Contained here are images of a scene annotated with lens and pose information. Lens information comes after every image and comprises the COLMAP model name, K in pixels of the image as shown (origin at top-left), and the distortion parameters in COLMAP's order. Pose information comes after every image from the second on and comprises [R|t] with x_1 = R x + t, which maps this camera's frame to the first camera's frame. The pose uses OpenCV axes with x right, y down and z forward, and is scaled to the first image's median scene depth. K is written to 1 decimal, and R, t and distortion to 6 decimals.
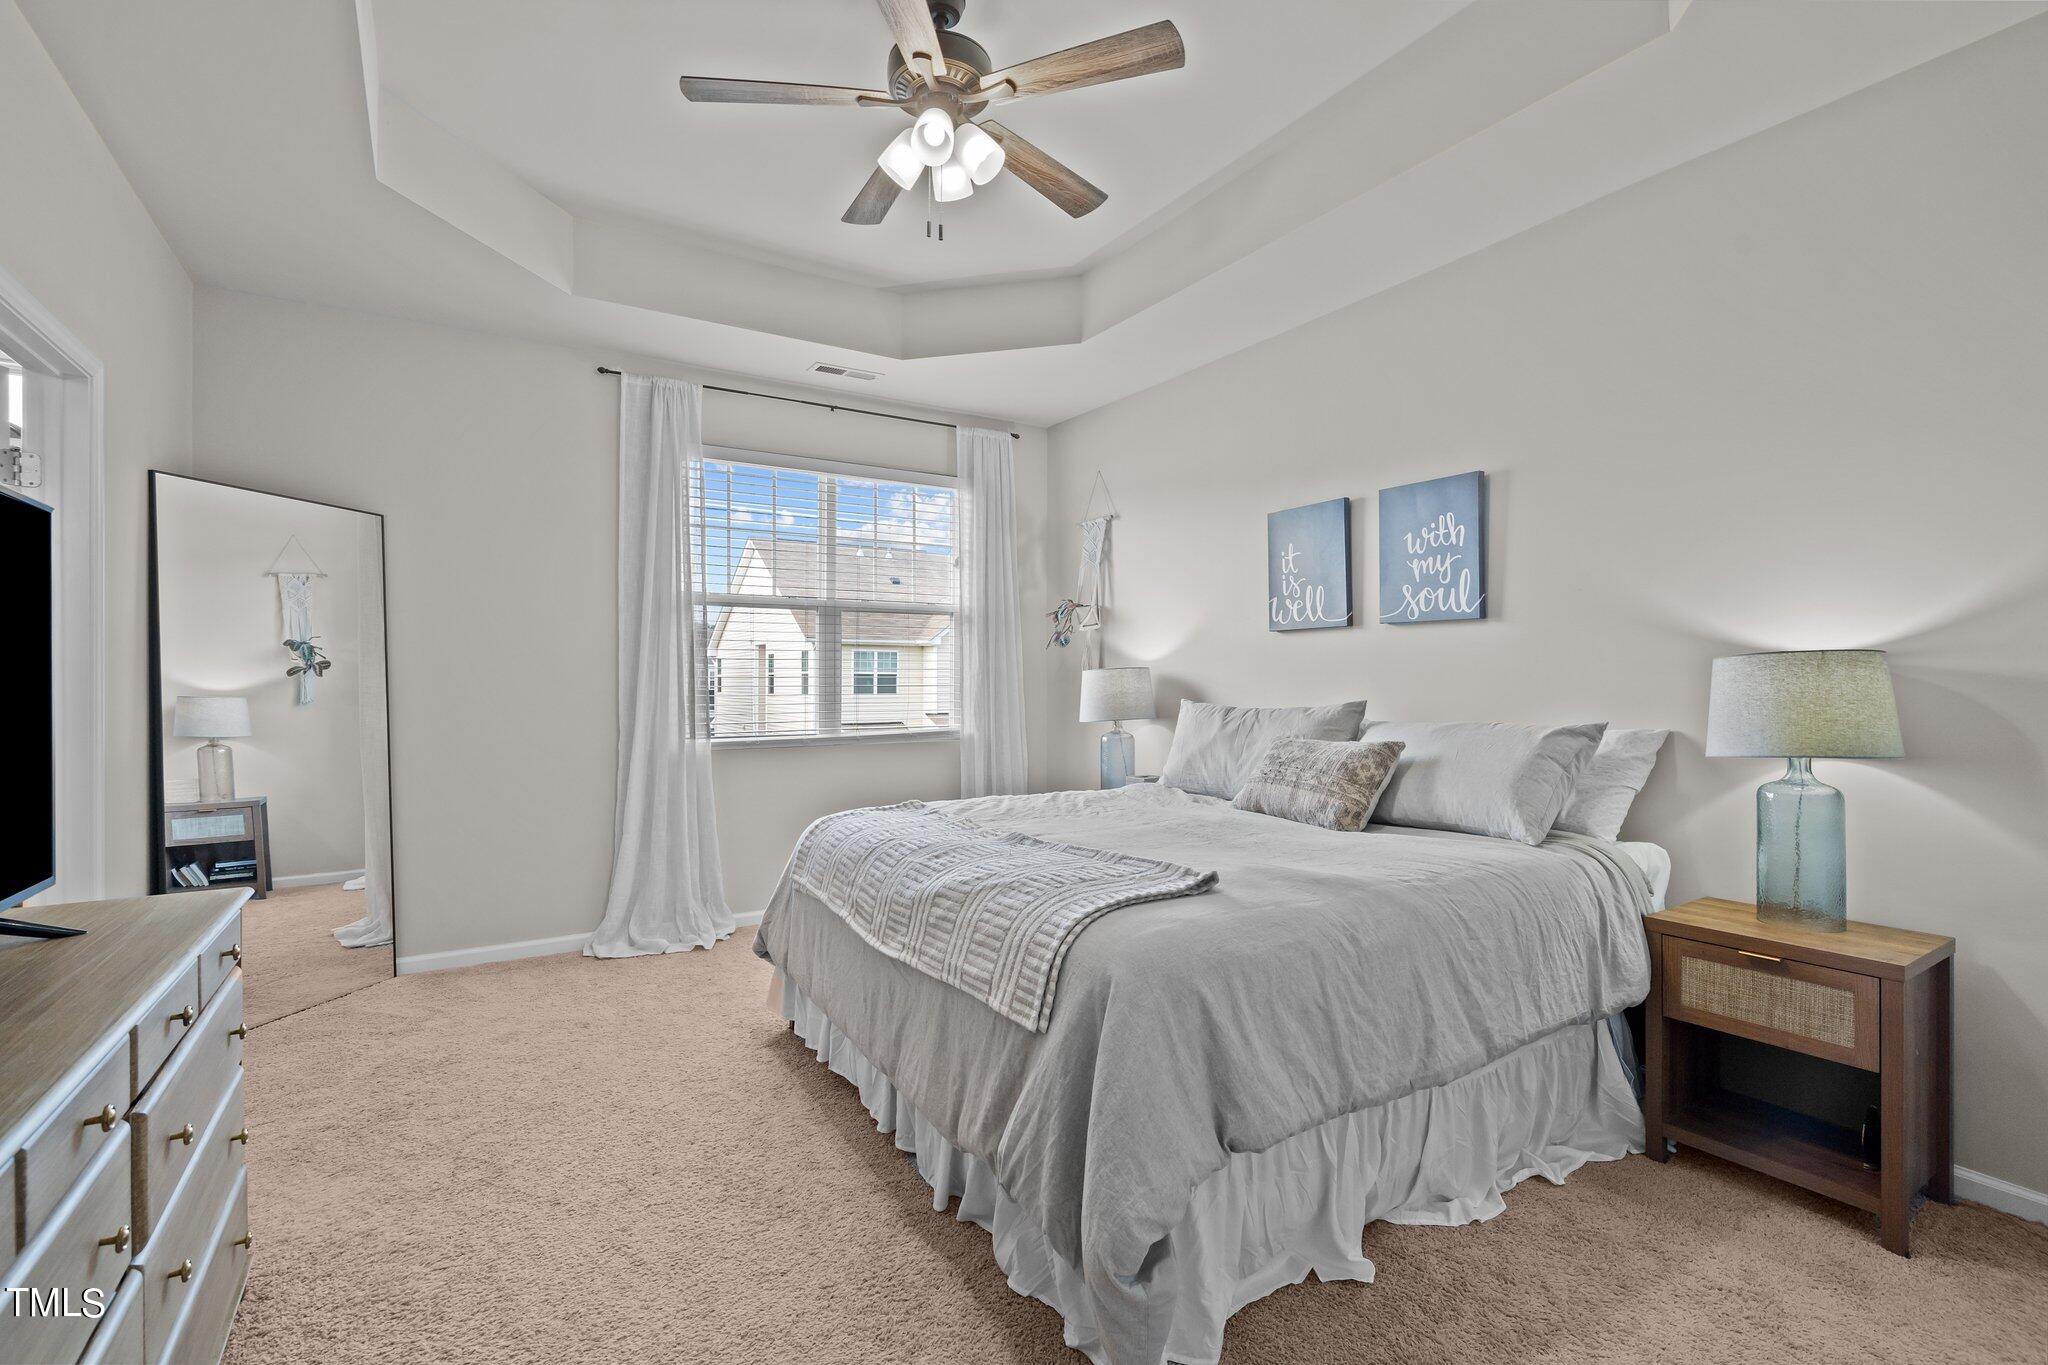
lens RADIAL K [[935.9, 0, 1018.9], [0, 935.9, 682.0], [0, 0, 1]] dist [-0.002625, -0.000174]
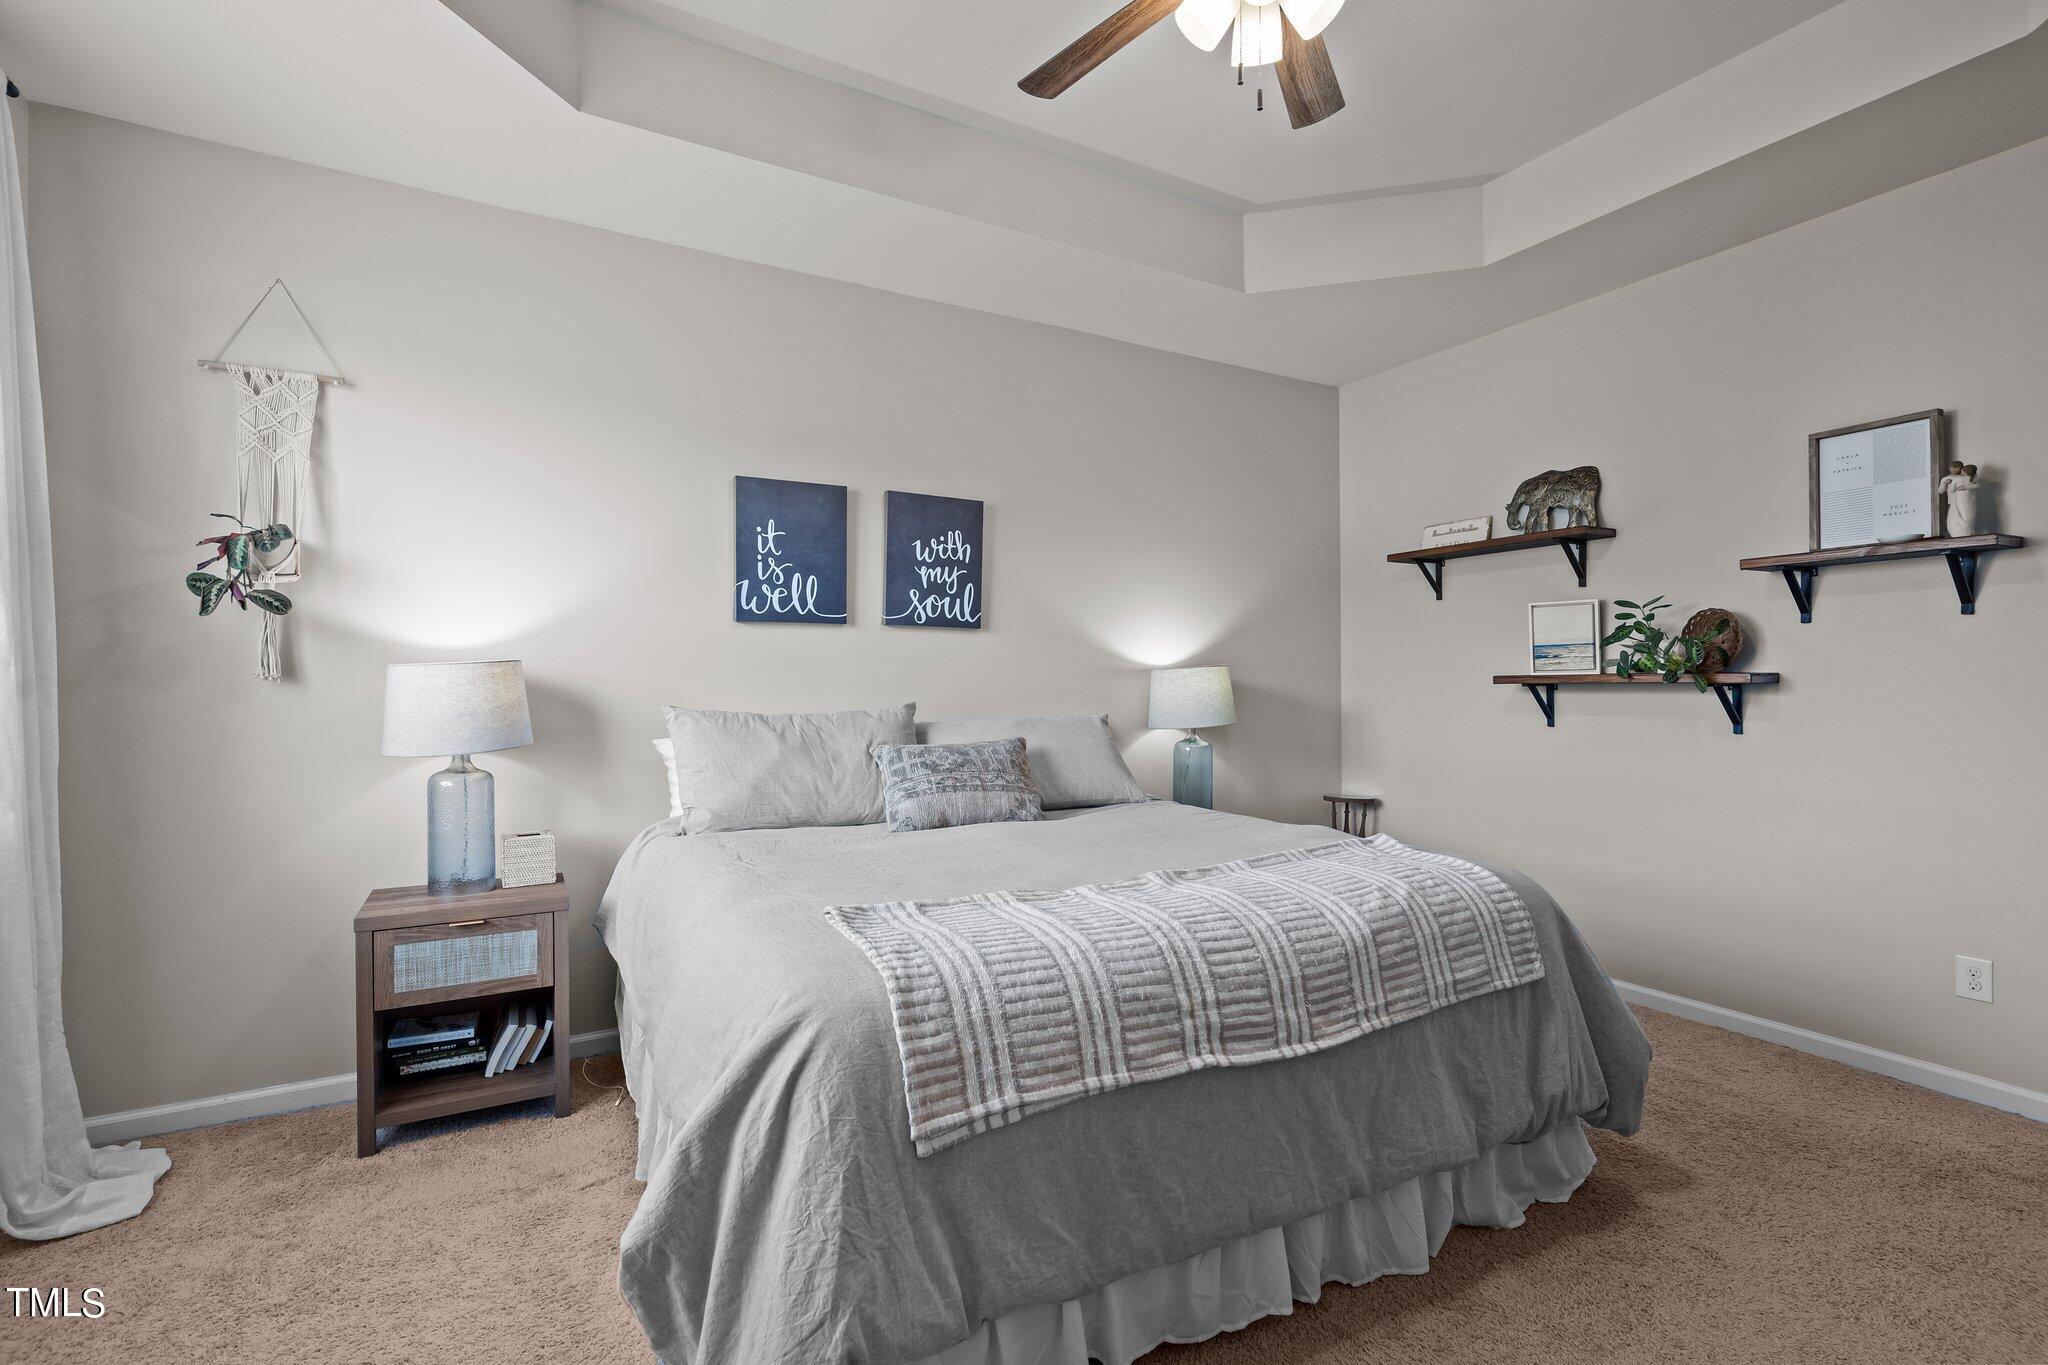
lens RADIAL K [[935.9, 0, 1017.7], [0, 935.9, 683.7], [0, 0, 1]] dist [-0.002625, -0.000174]
pose [[0.034144, -0.003618, 0.999410, -0.645213], [0.000553, 0.999993, 0.003601, -0.002645], [-0.999417, 0.000429, 0.034146, 0.879089]]
